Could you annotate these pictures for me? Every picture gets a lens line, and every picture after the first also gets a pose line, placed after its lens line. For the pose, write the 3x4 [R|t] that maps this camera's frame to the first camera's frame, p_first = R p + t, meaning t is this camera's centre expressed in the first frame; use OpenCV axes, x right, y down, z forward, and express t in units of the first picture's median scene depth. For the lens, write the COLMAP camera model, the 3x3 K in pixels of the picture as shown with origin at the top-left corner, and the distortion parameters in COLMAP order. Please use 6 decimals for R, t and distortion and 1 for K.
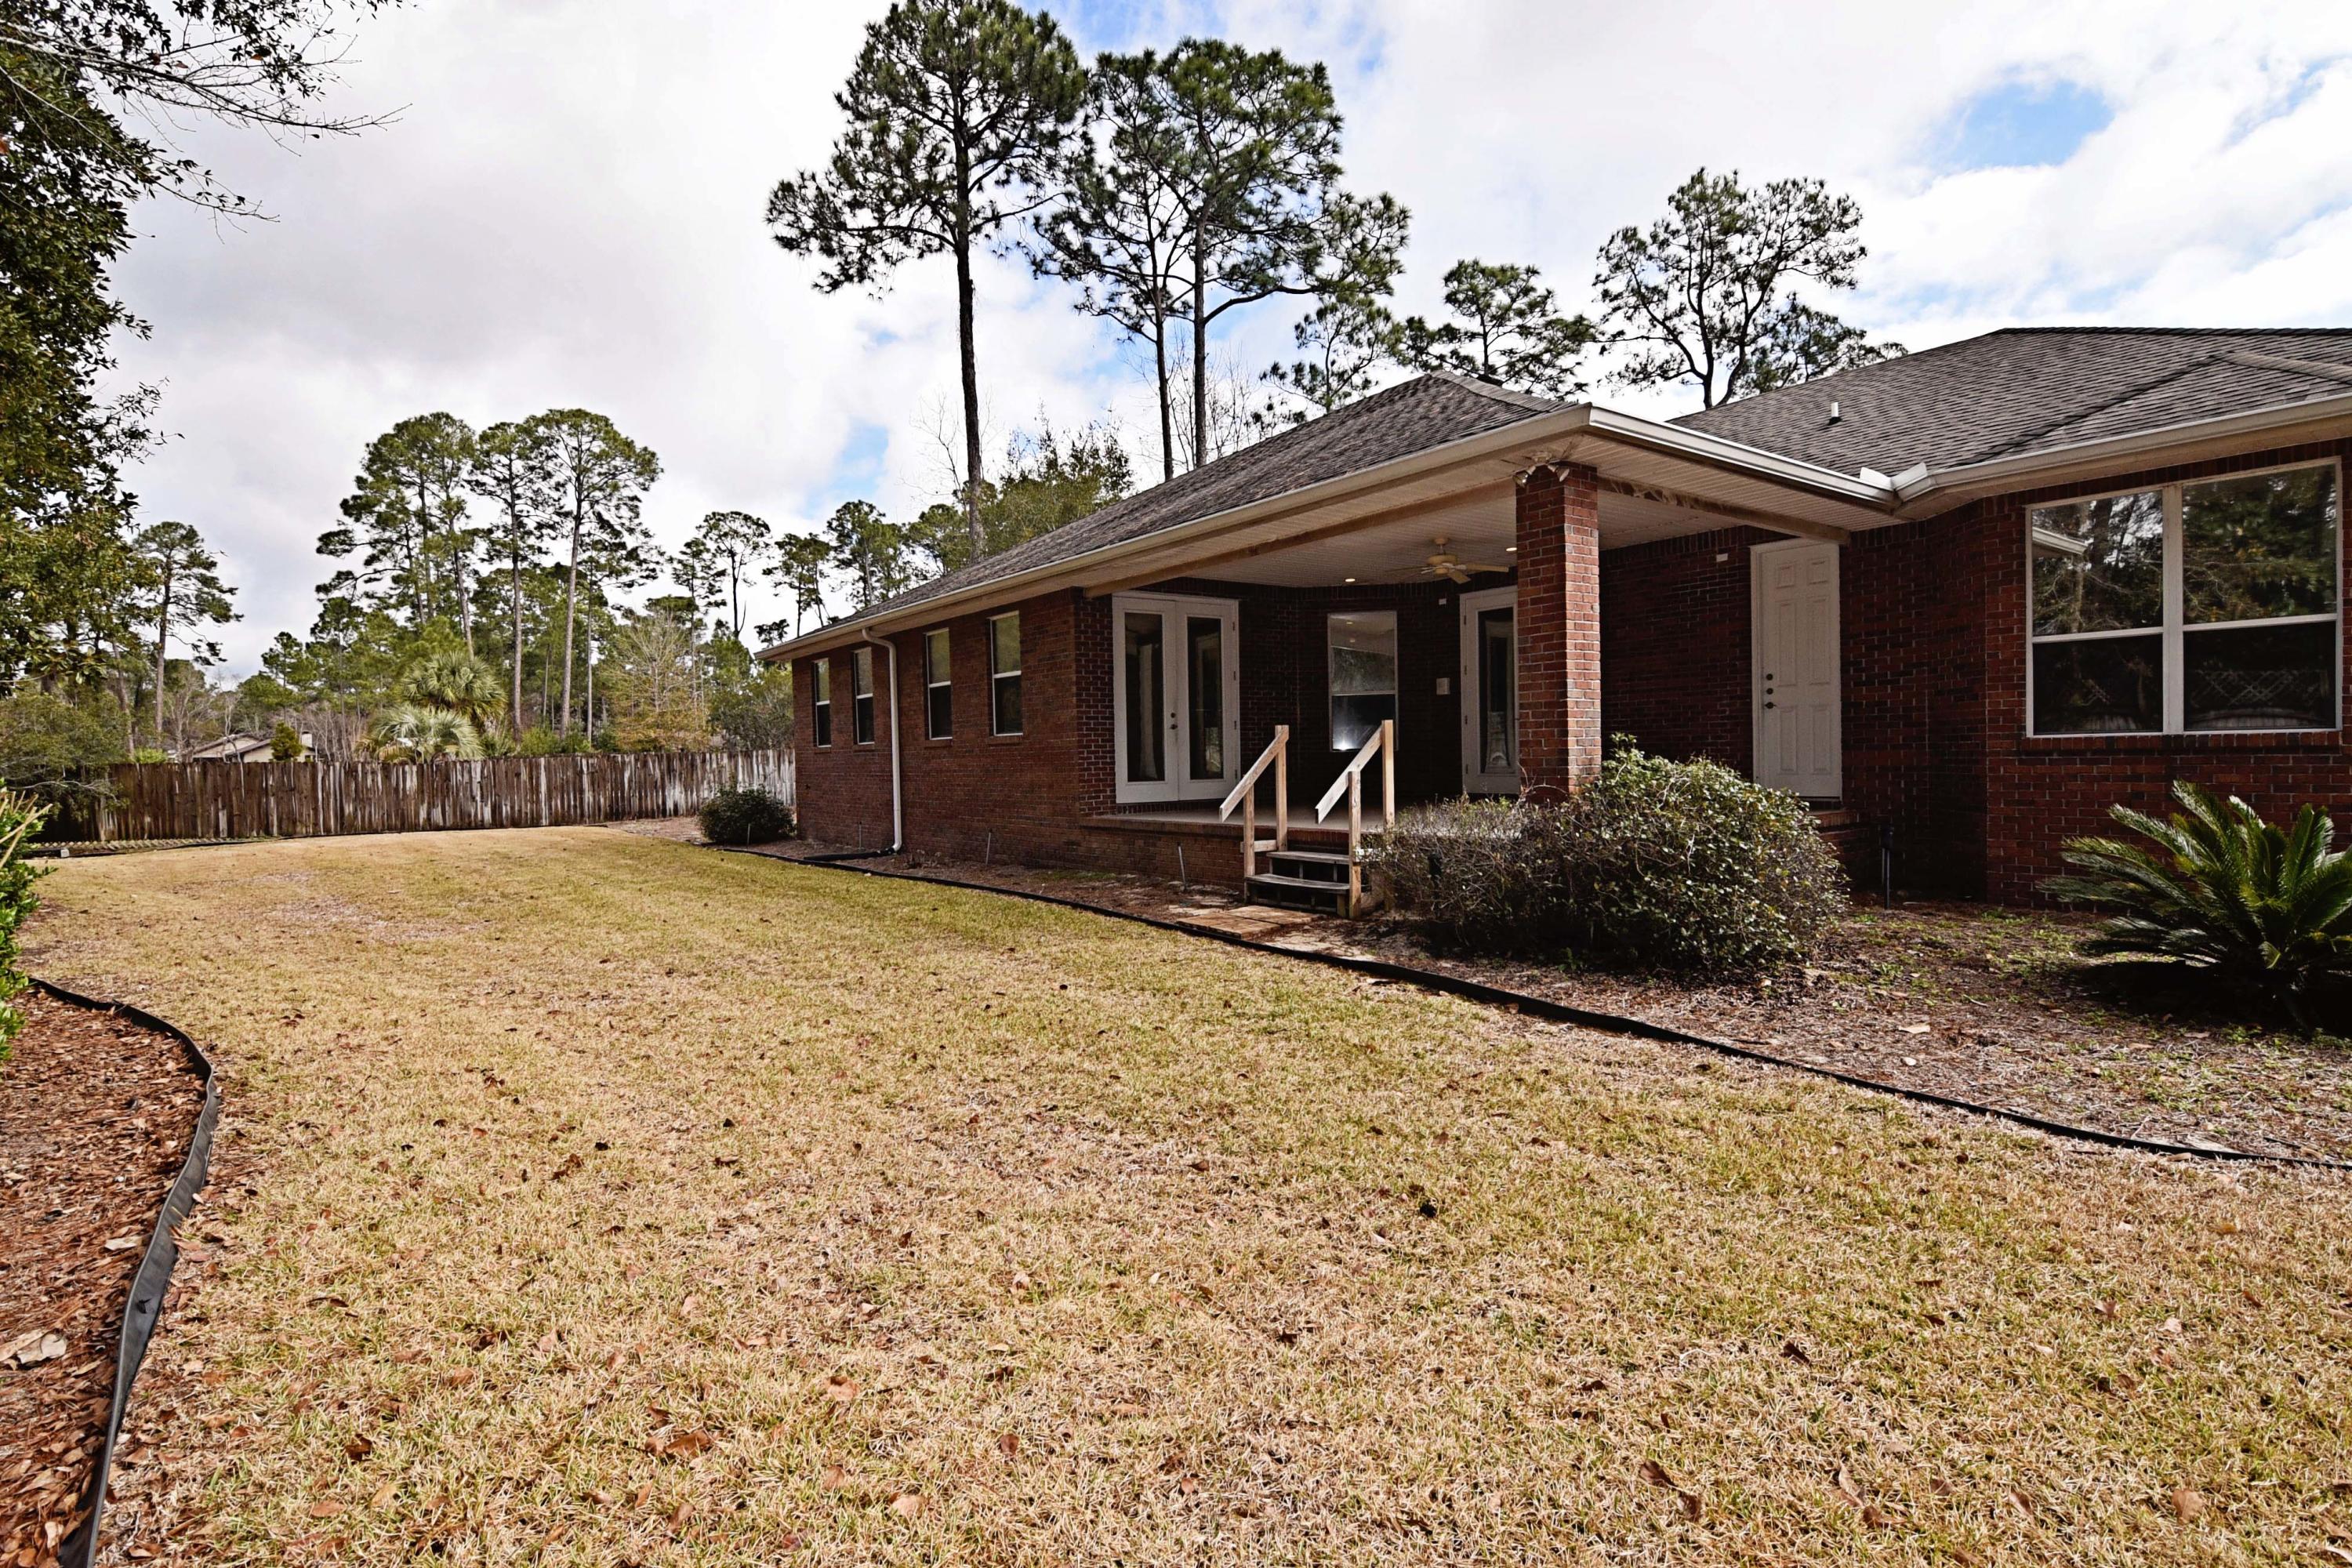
lens RADIAL K [[1142.4, 0, 1167.9], [0, 1142.4, 786.1], [0, 0, 1]] dist [-0.013495, -0.005615]
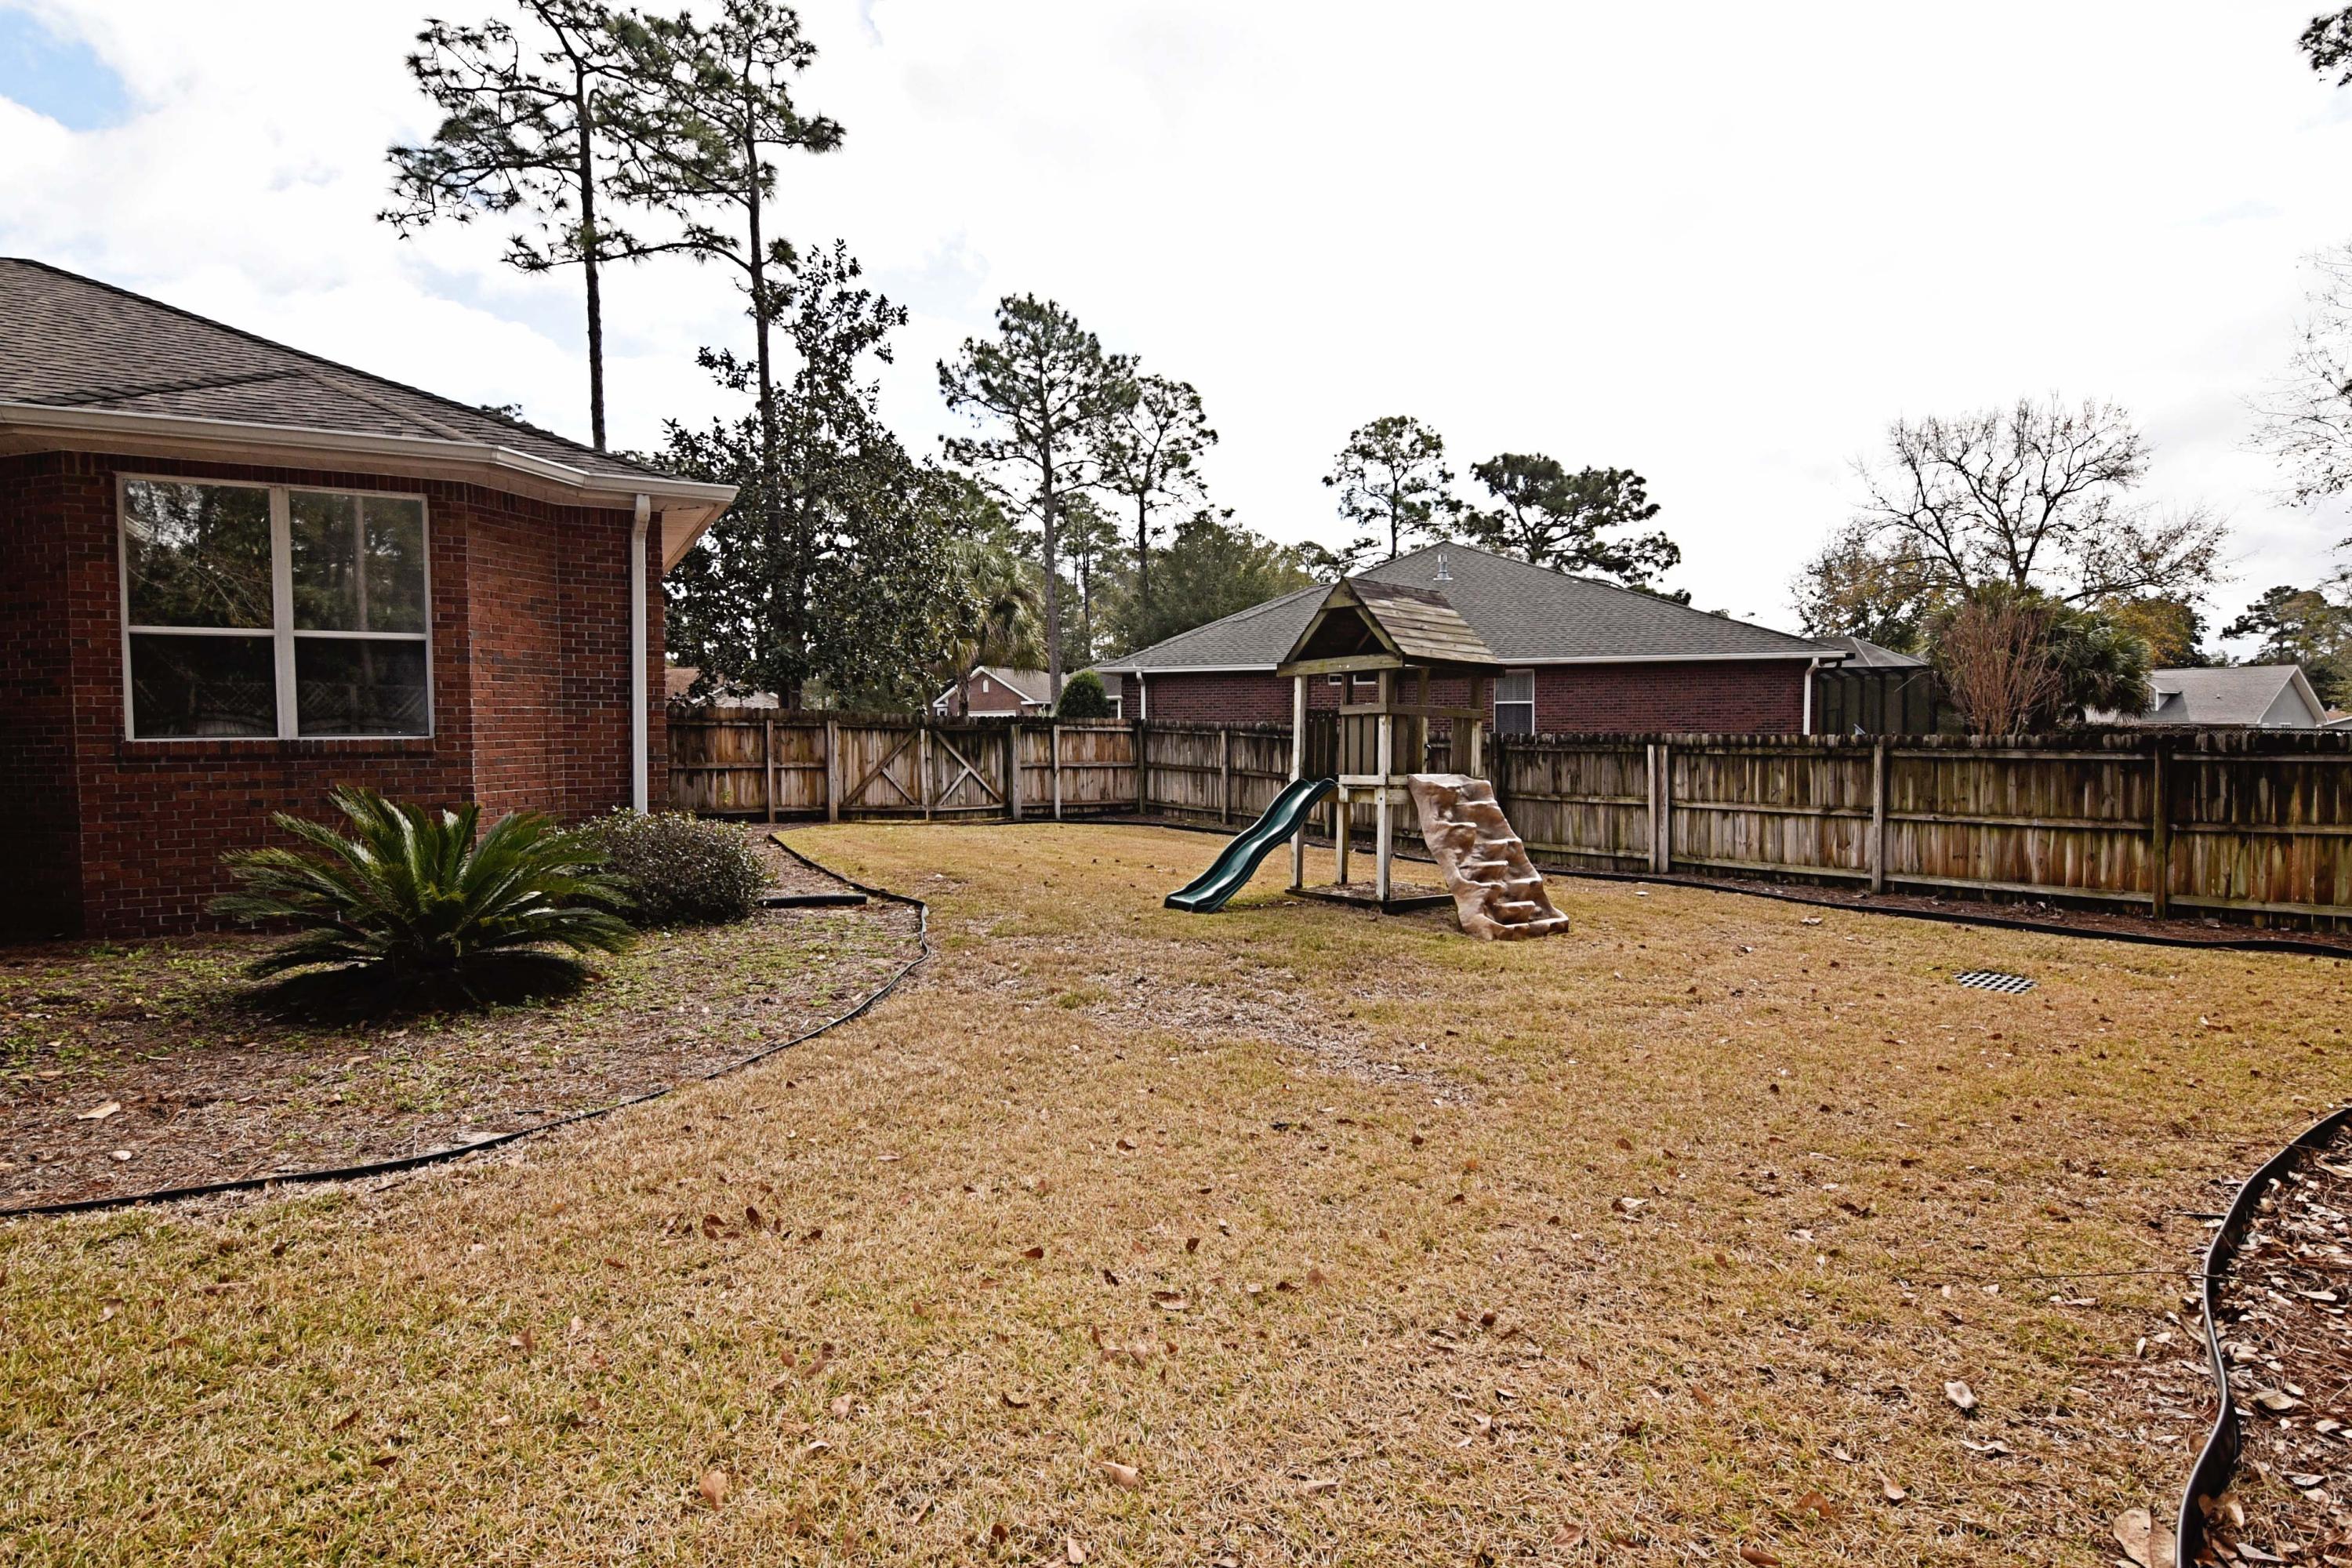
lens RADIAL K [[1142.4, 0, 1174.5], [0, 1142.4, 781.4], [0, 0, 1]] dist [-0.013495, -0.005615]
pose [[0.103174, -0.018615, 0.994489, -0.026245], [0.032444, 0.999356, 0.015340, 0.001136], [-0.994134, 0.030683, 0.103711, 0.233907]]
